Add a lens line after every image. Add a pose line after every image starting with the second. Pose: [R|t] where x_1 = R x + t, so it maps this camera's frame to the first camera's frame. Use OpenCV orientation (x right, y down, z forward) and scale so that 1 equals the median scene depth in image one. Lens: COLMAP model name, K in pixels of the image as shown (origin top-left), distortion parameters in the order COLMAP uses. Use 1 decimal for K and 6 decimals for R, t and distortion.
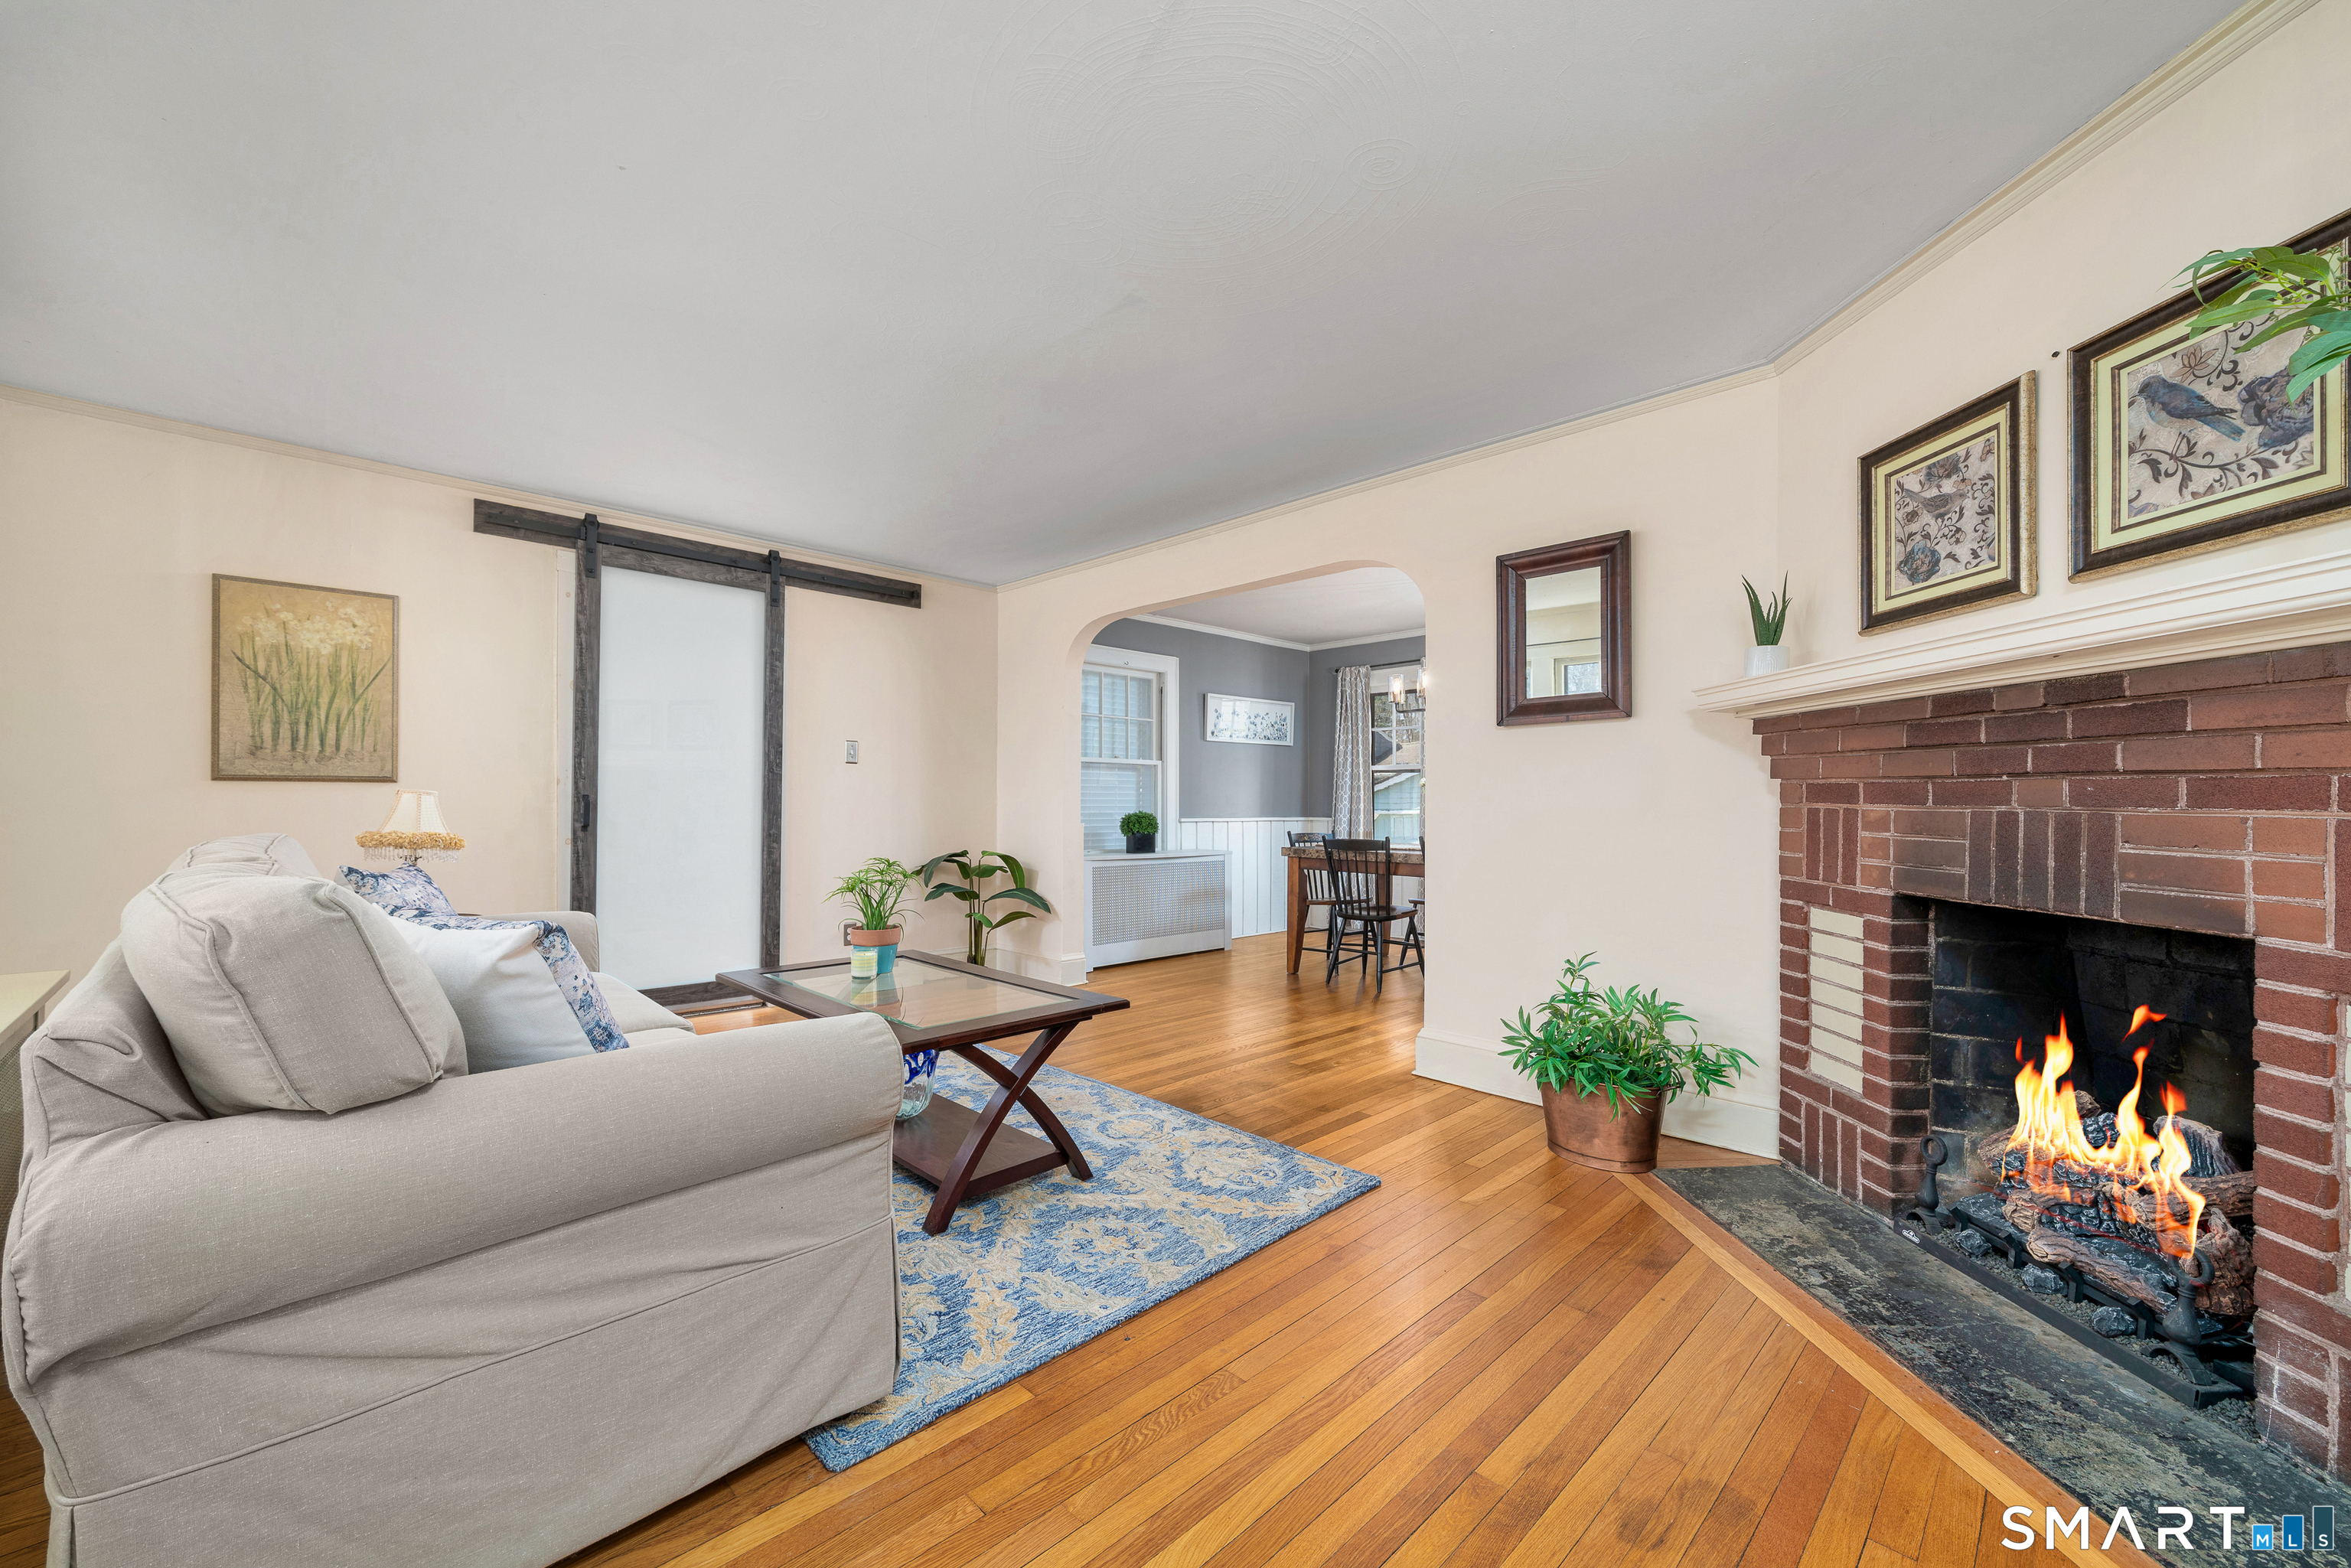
lens RADIAL K [[920.1, 0, 1066.3], [0, 920.1, 777.3], [0, 0, 1]] dist [0.006089, -0.001339]
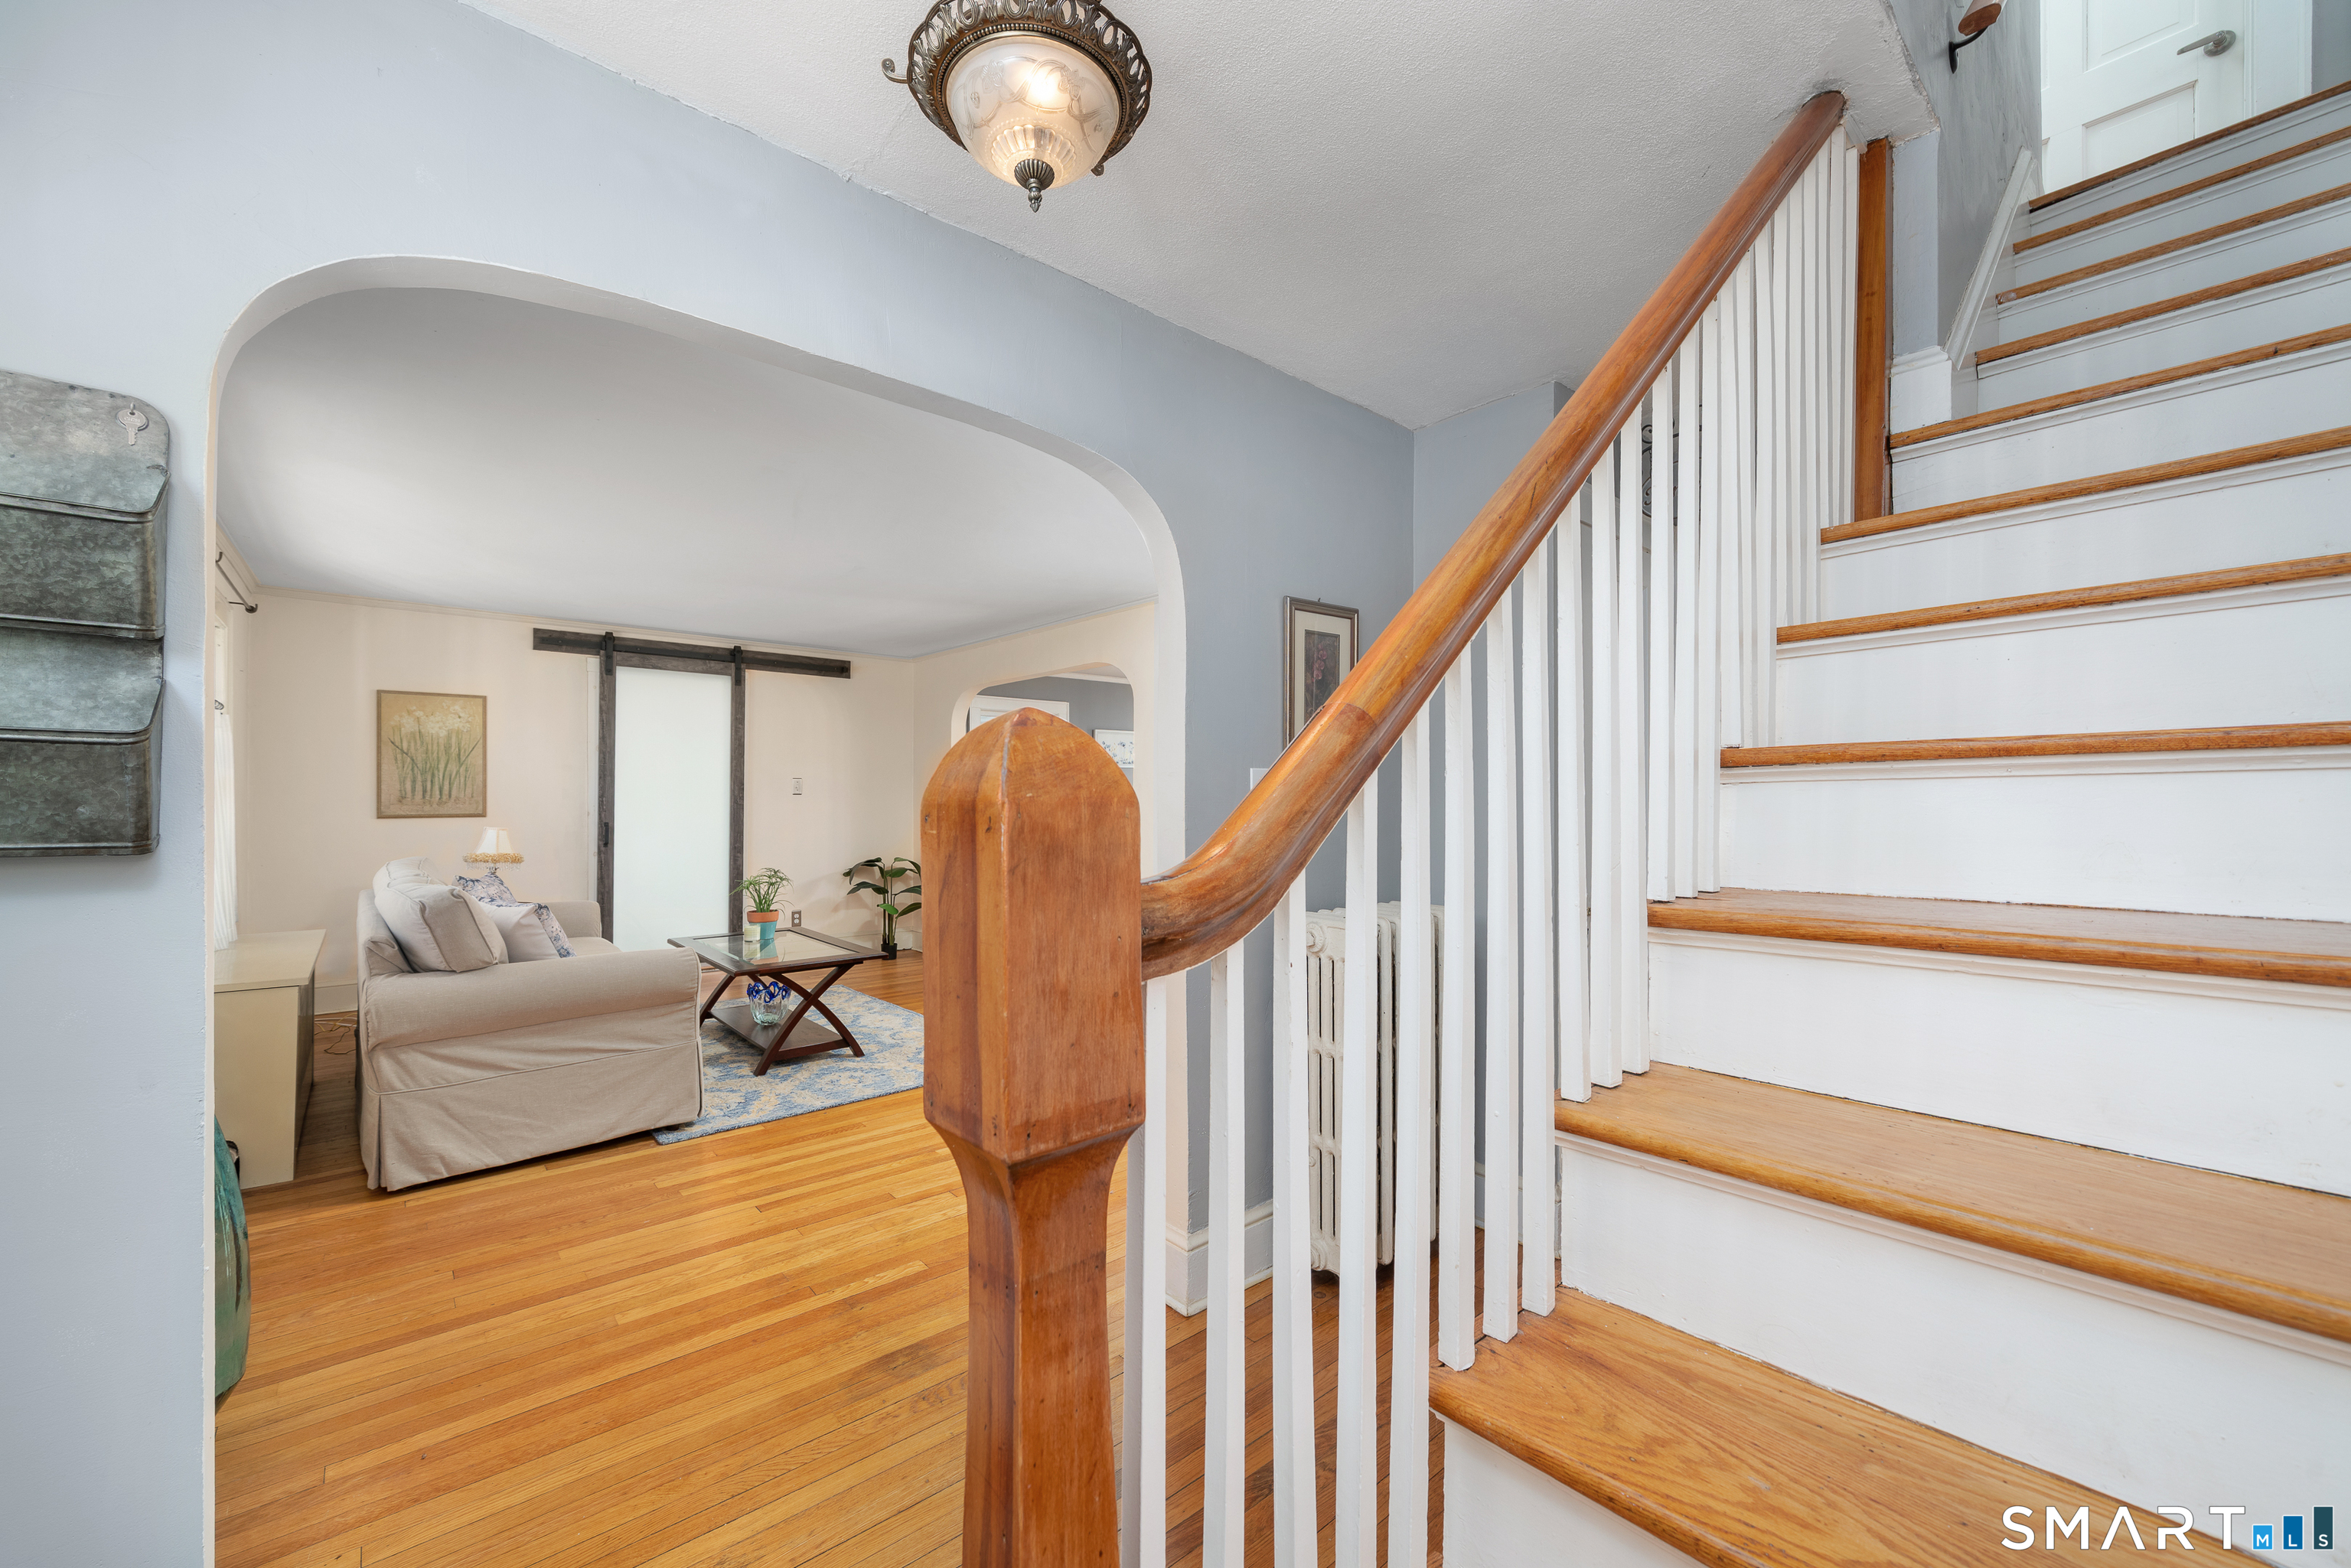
lens RADIAL K [[920.1, 0, 1042.2], [0, 920.1, 759.8], [0, 0, 1]] dist [0.006089, -0.001339]
pose [[0.996089, -0.009652, -0.087825, 0.371186], [0.008637, 0.999892, -0.011927, -0.069310], [0.087930, 0.011122, 0.996065, -0.499280]]
